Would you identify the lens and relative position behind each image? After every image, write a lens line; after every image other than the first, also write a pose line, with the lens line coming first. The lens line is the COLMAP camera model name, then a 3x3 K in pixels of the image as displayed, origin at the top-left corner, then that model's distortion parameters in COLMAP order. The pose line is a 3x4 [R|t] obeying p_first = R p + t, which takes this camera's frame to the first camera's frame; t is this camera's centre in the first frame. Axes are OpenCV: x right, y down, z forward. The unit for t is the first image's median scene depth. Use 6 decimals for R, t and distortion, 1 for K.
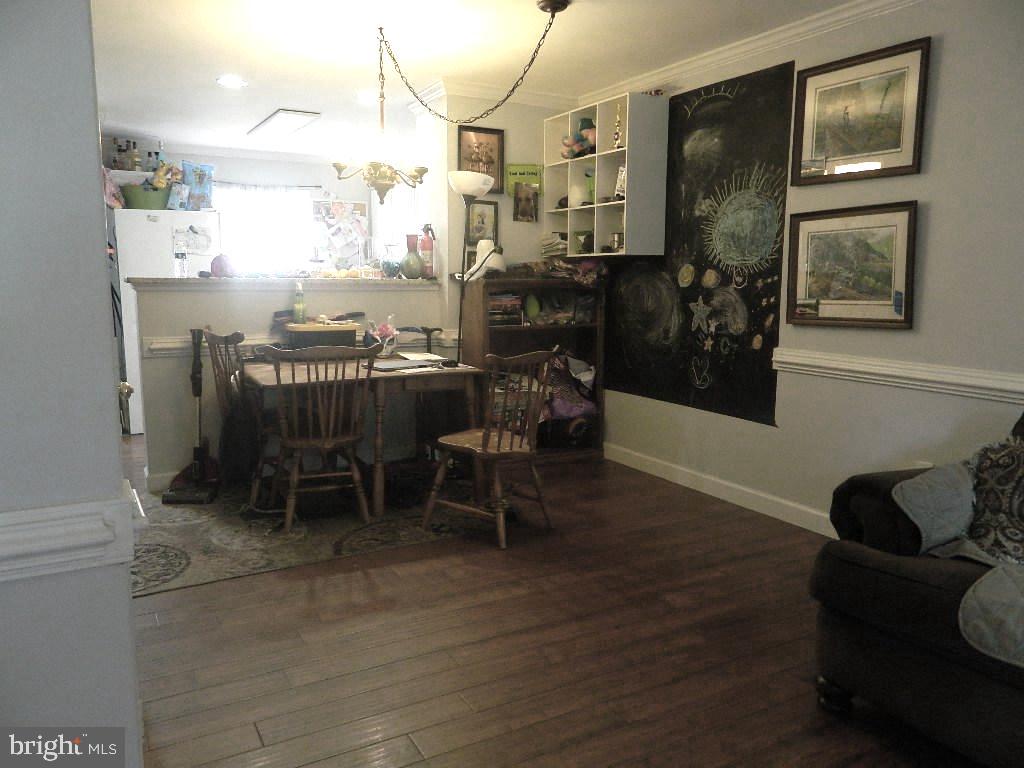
lens RADIAL K [[764.5, 0, 512.0], [0, 764.5, 384.0], [0, 0, 1]] dist [0.007952, -0.005238]
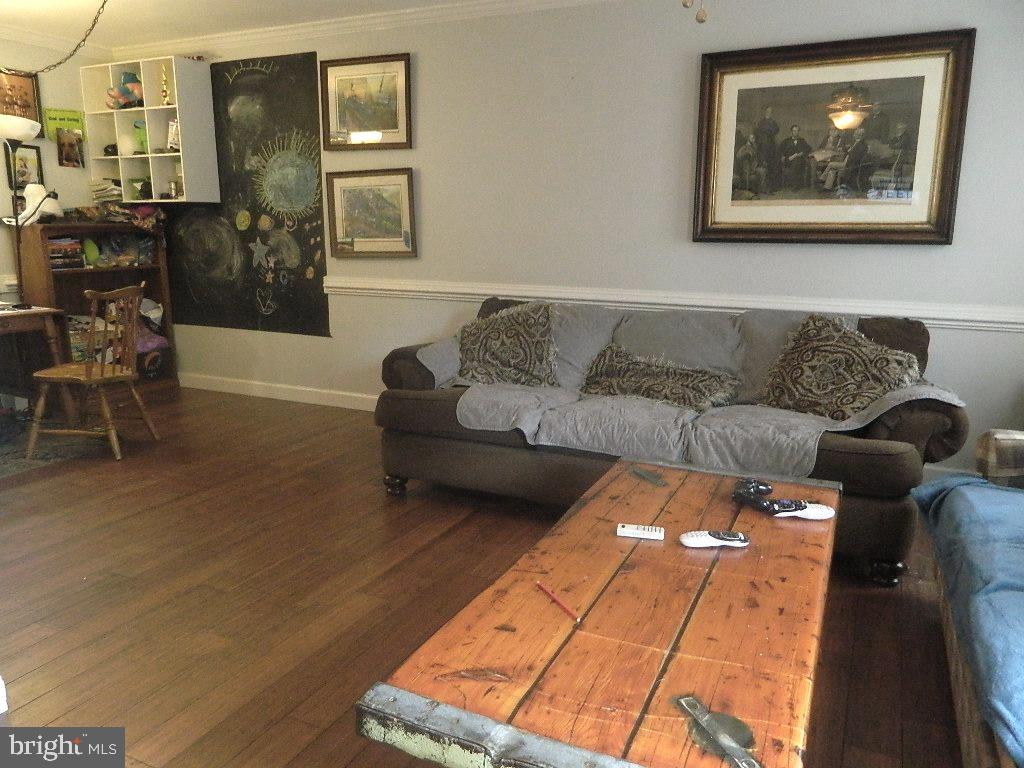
lens RADIAL K [[764.5, 0, 512.0], [0, 764.5, 384.0], [0, 0, 1]] dist [0.007952, -0.005238]
pose [[0.821282, -0.120084, 0.557741, -0.126886], [0.081248, 0.992252, 0.093997, 0.033946], [-0.564707, -0.031882, 0.824675, -0.231176]]
